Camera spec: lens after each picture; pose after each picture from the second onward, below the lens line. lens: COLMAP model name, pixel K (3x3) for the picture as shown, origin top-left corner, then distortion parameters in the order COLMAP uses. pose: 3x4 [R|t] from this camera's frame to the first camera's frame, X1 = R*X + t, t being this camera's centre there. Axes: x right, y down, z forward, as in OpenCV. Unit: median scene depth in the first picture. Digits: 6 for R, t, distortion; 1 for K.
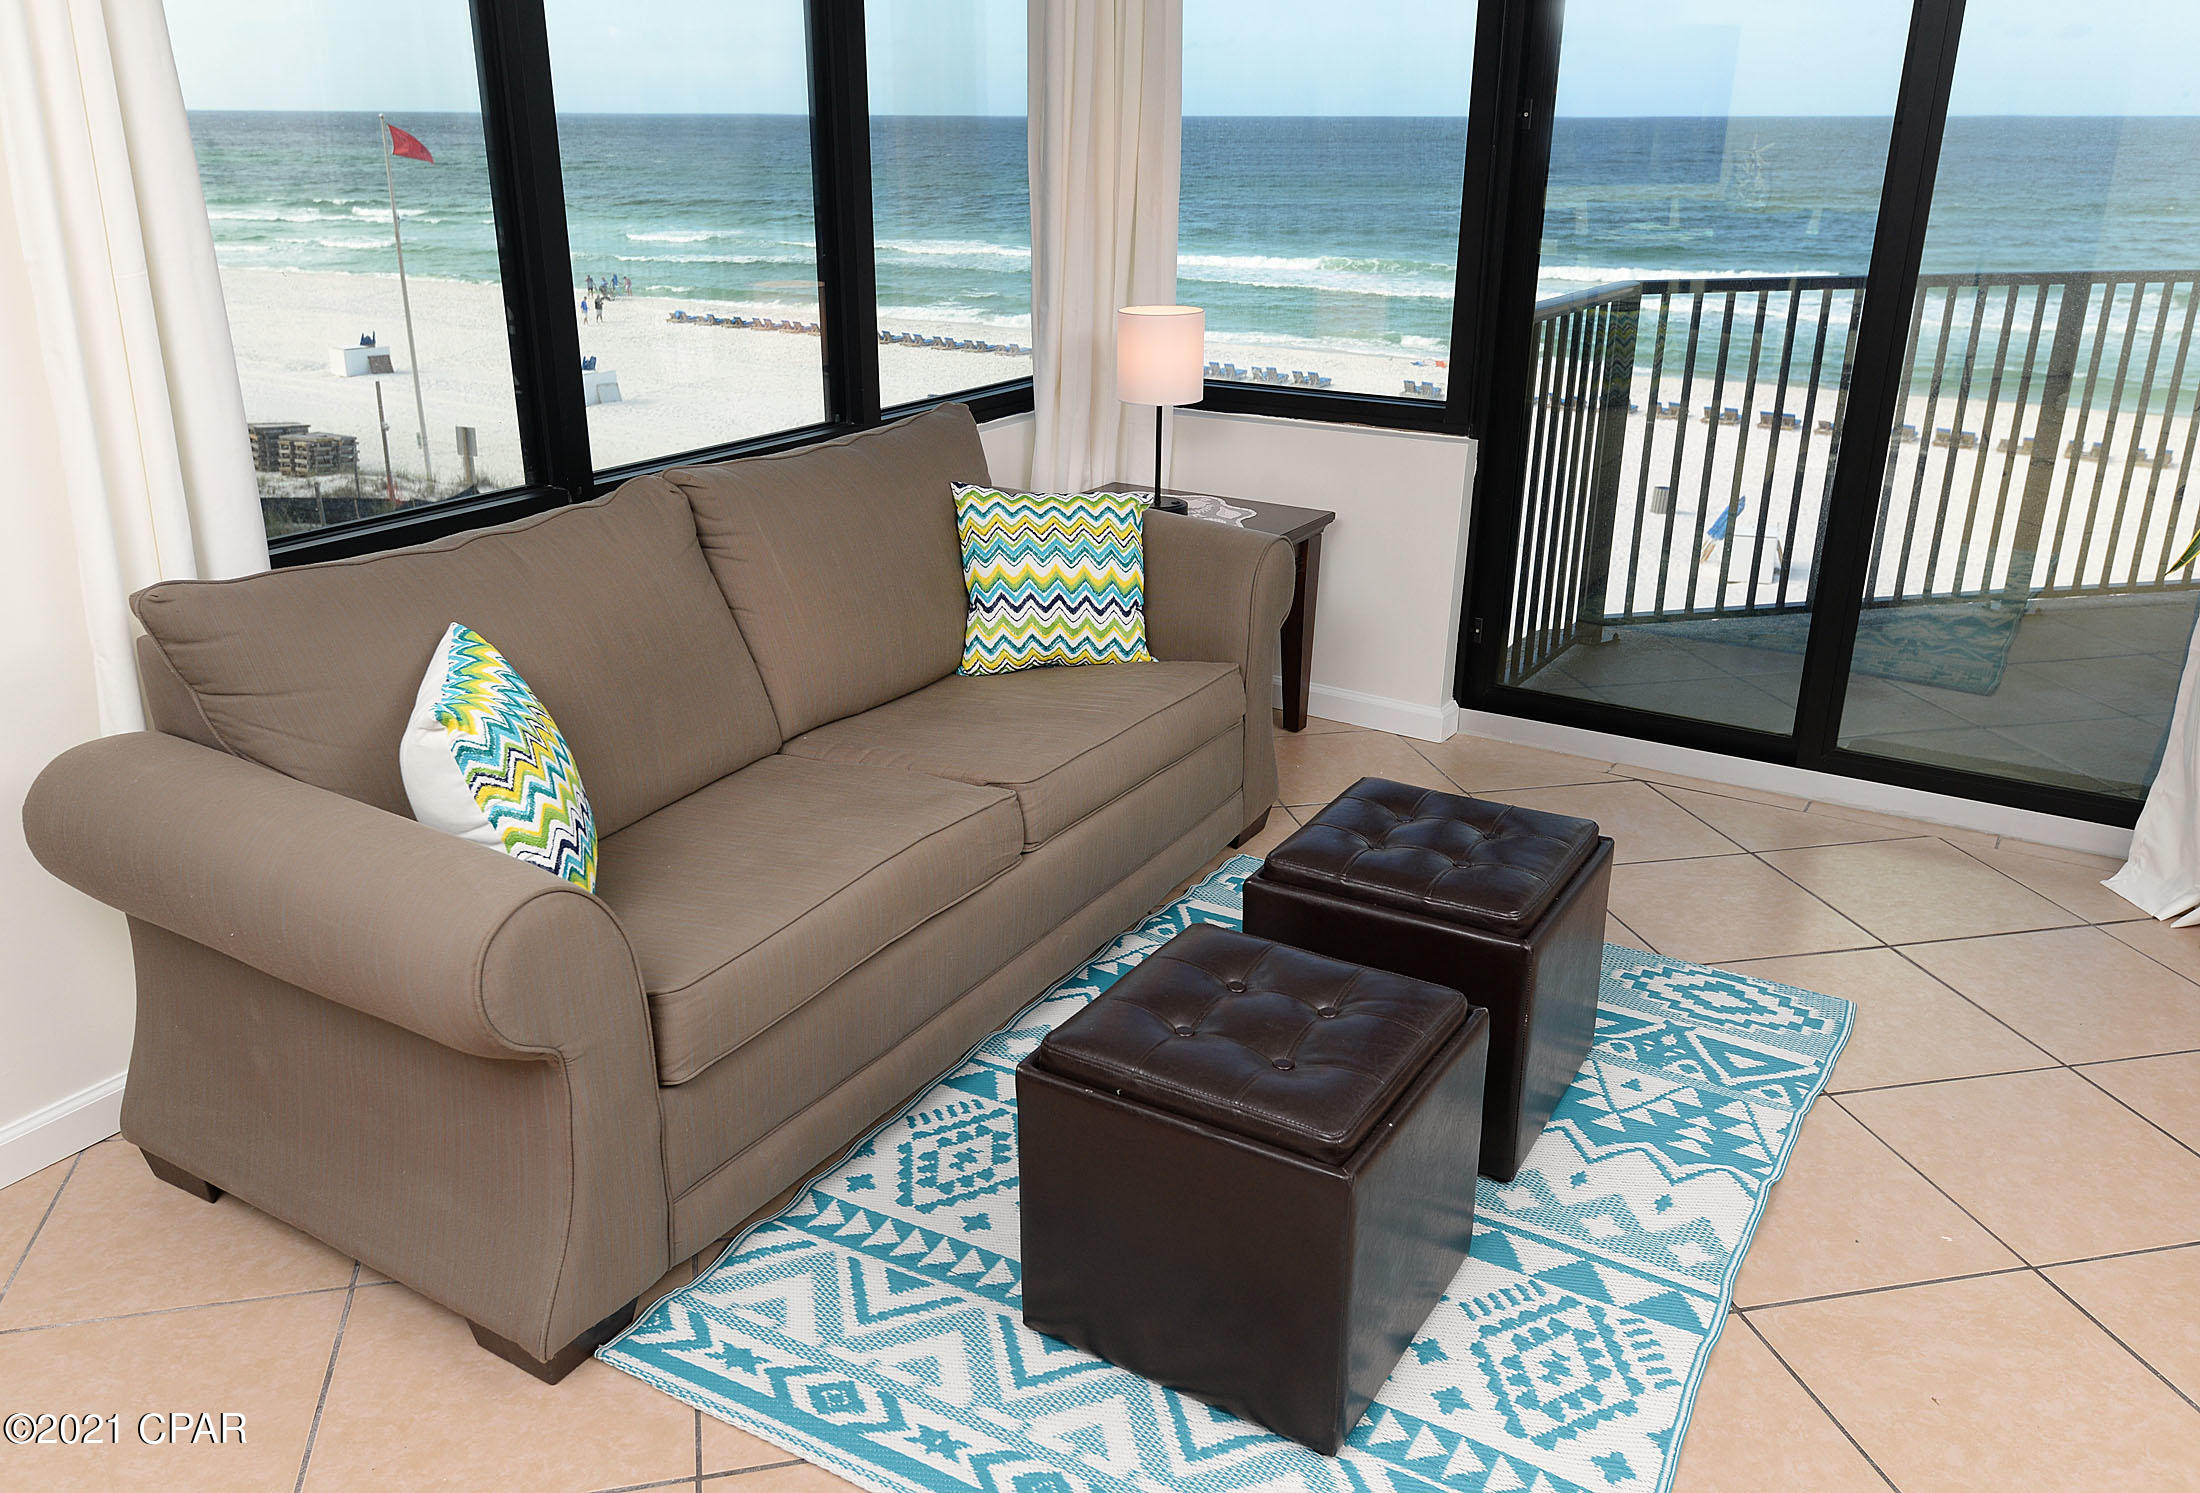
lens RADIAL K [[1721.6, 0, 1091.4], [0, 1721.6, 745.8], [0, 0, 1]] dist [0.084022, -0.103411]
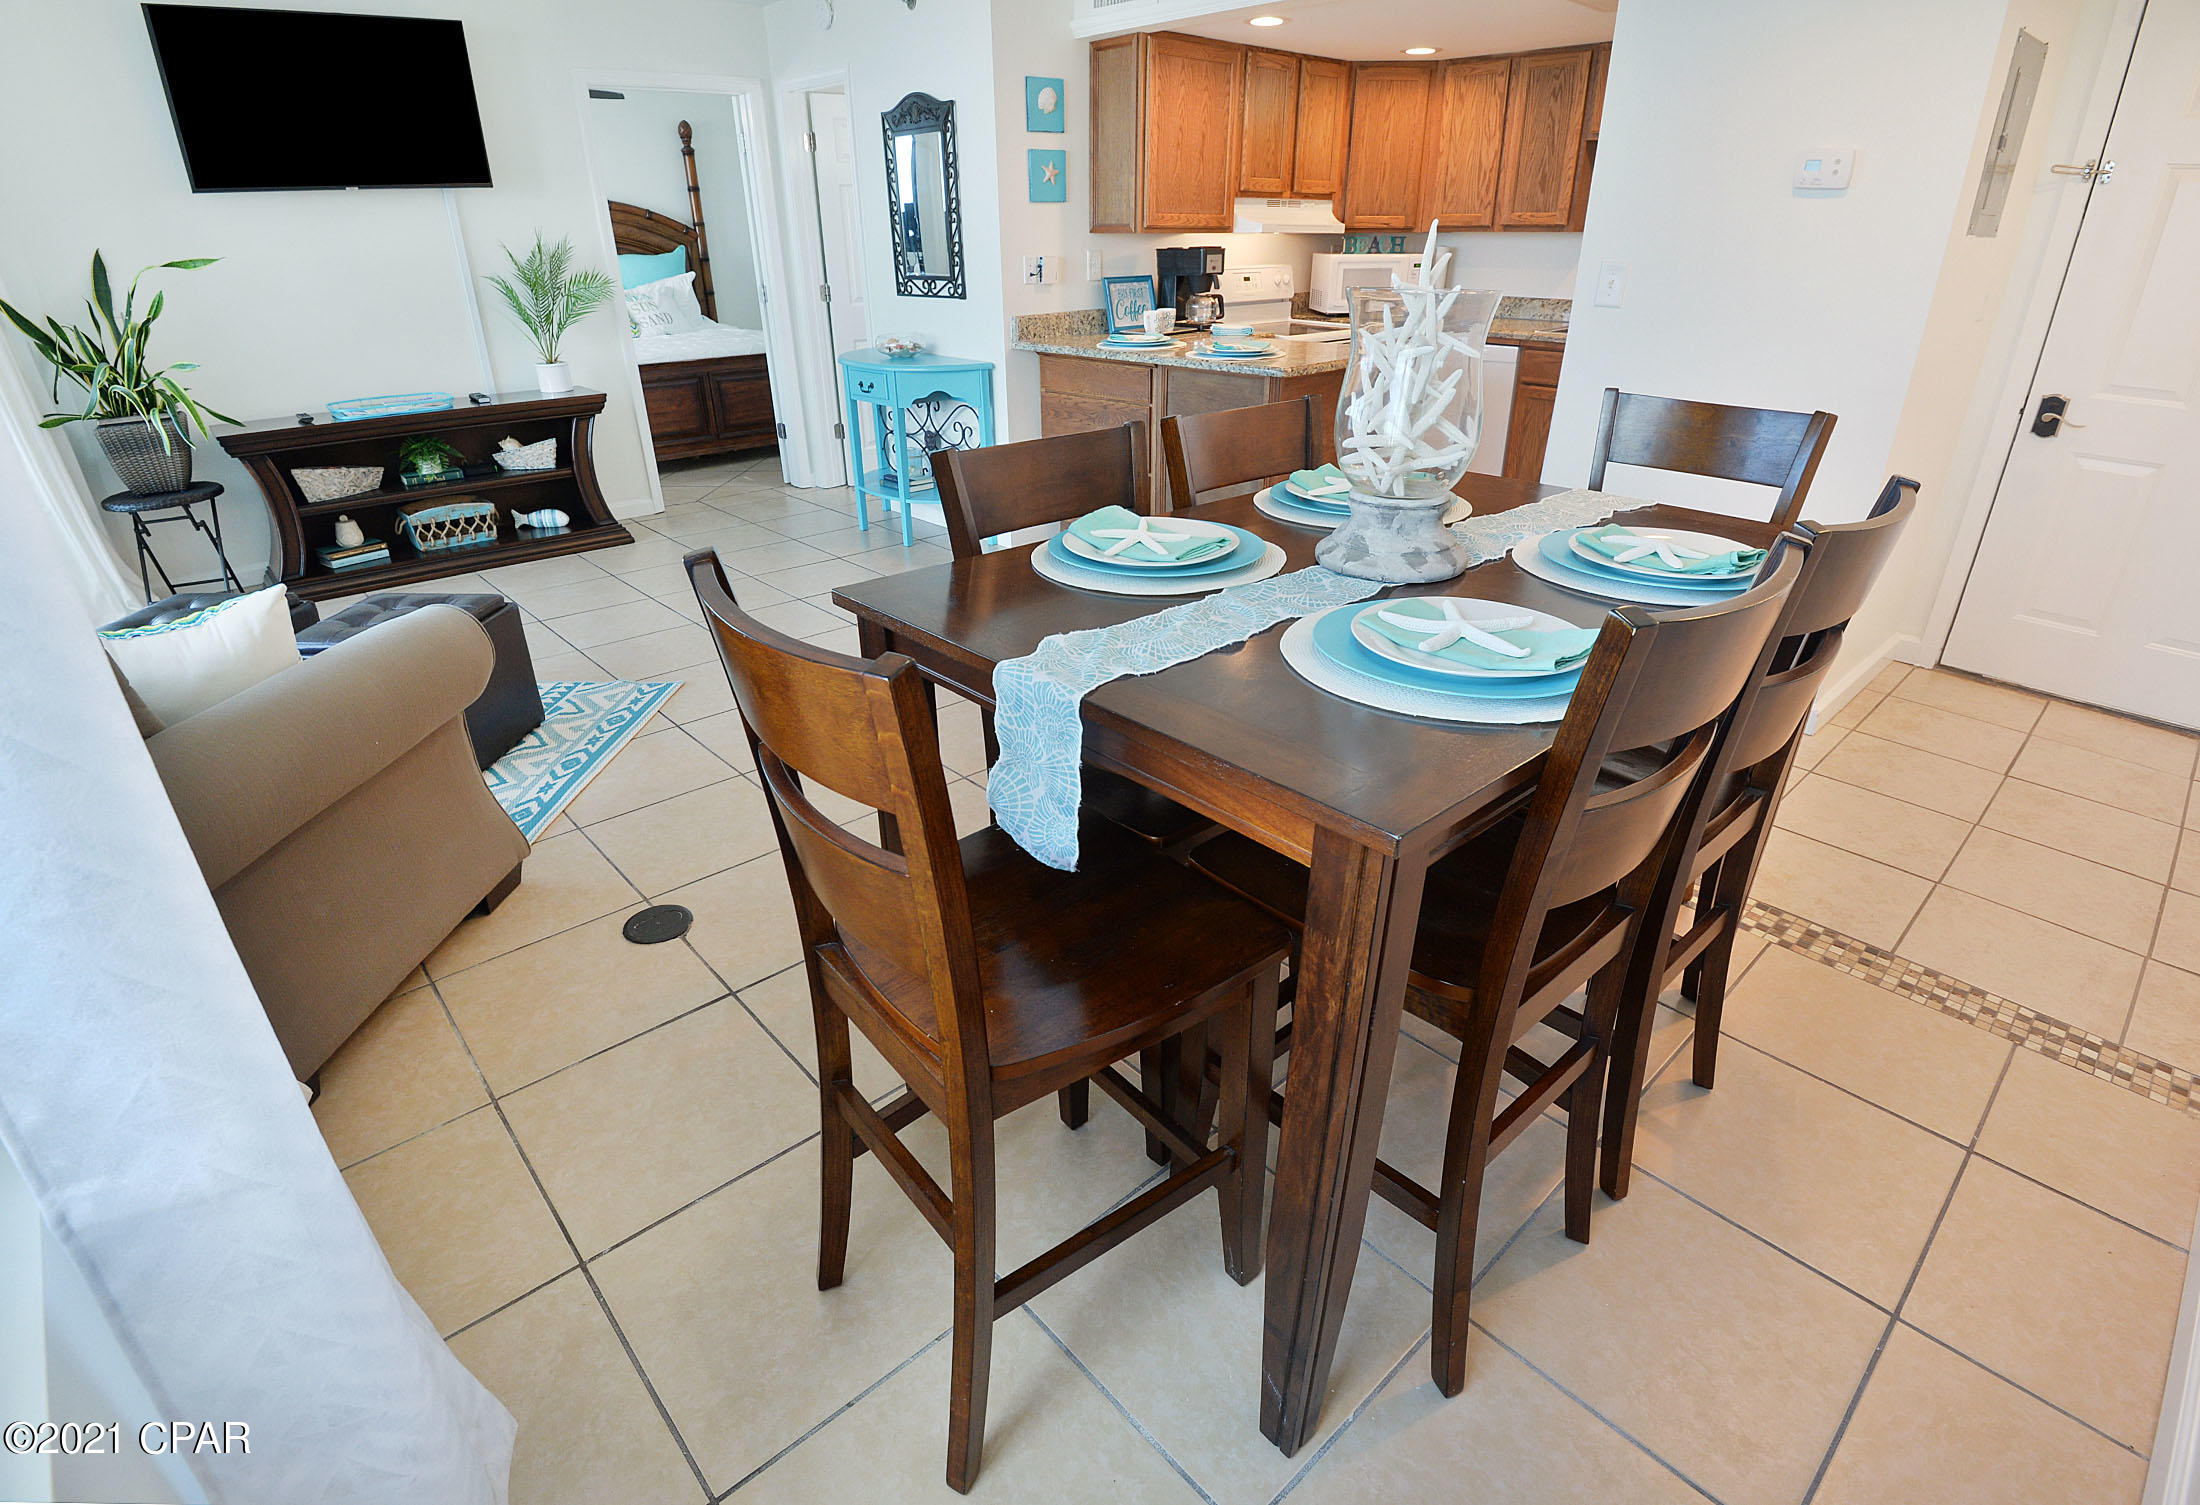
lens RADIAL K [[1059.0, 0, 1091.9], [0, 1059.0, 754.9], [0, 0, 1]] dist [-0.019373, -0.019934]
pose [[-0.482983, -0.391706, 0.783131, -1.234849], [0.306976, 0.761856, 0.570387, -0.168955], [-0.820057, 0.515889, -0.247719, 0.593575]]
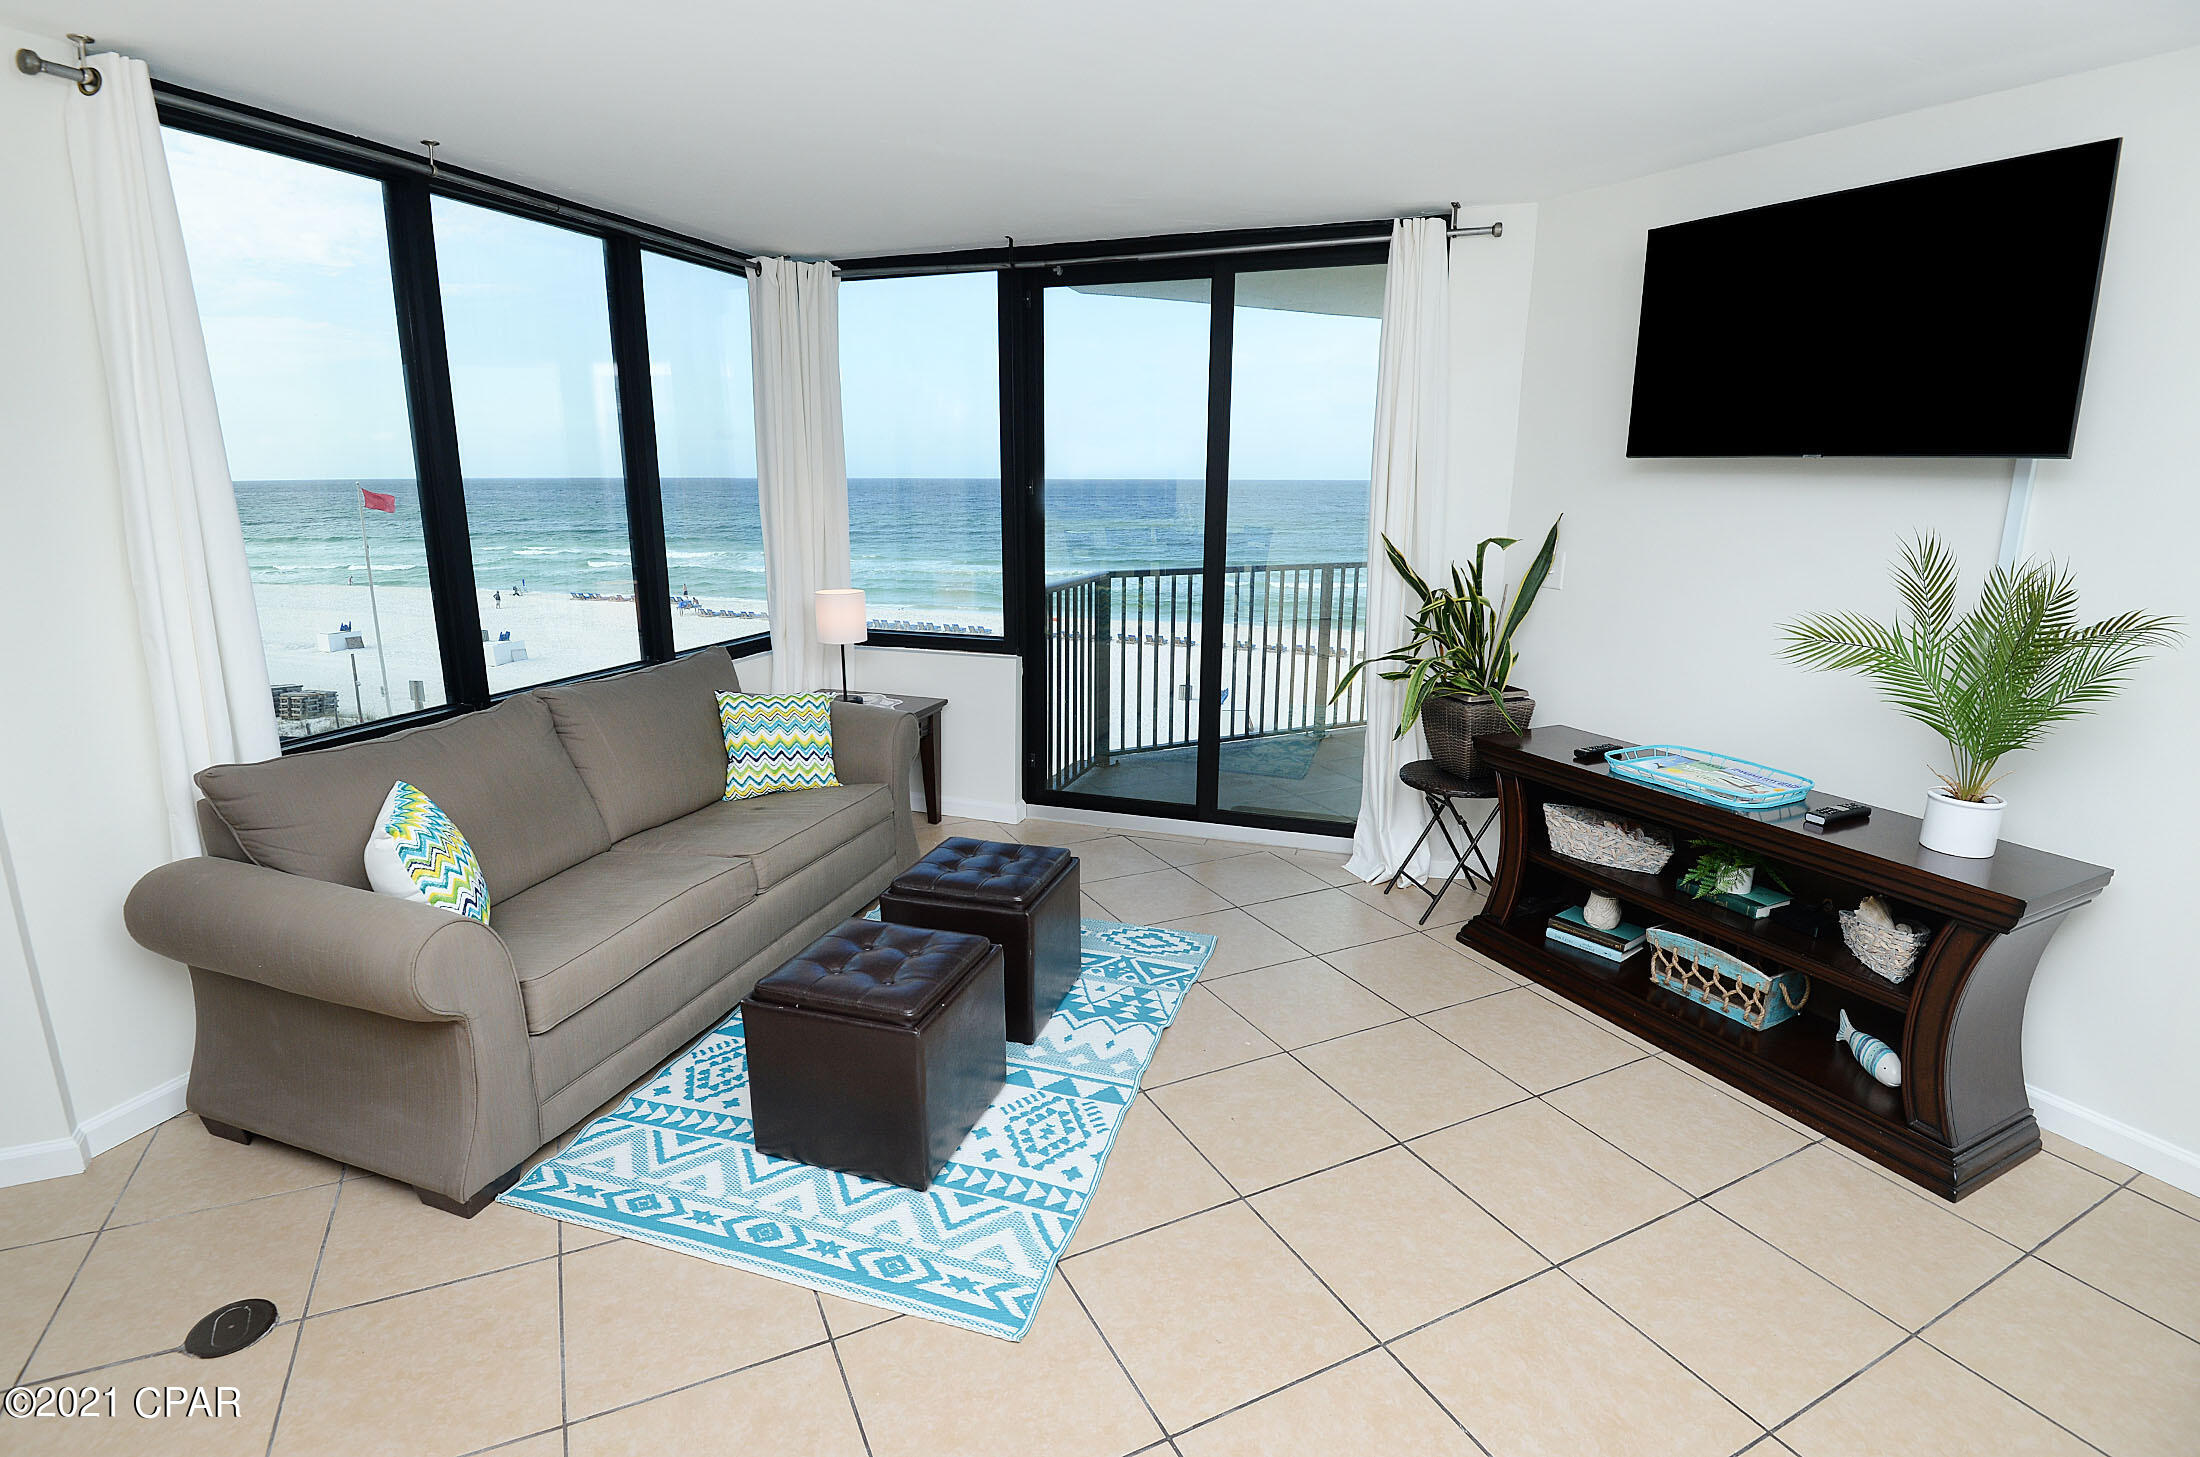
lens RADIAL K [[1064.9, 0, 1092.7], [0, 1064.9, 724.1], [0, 0, 1]] dist [-0.000384, -0.020008]
pose [[0.973757, -0.054157, 0.221052, 0.070695], [0.080427, 0.990491, -0.111624, 0.043501], [-0.212904, 0.126473, 0.968853, -0.165083]]
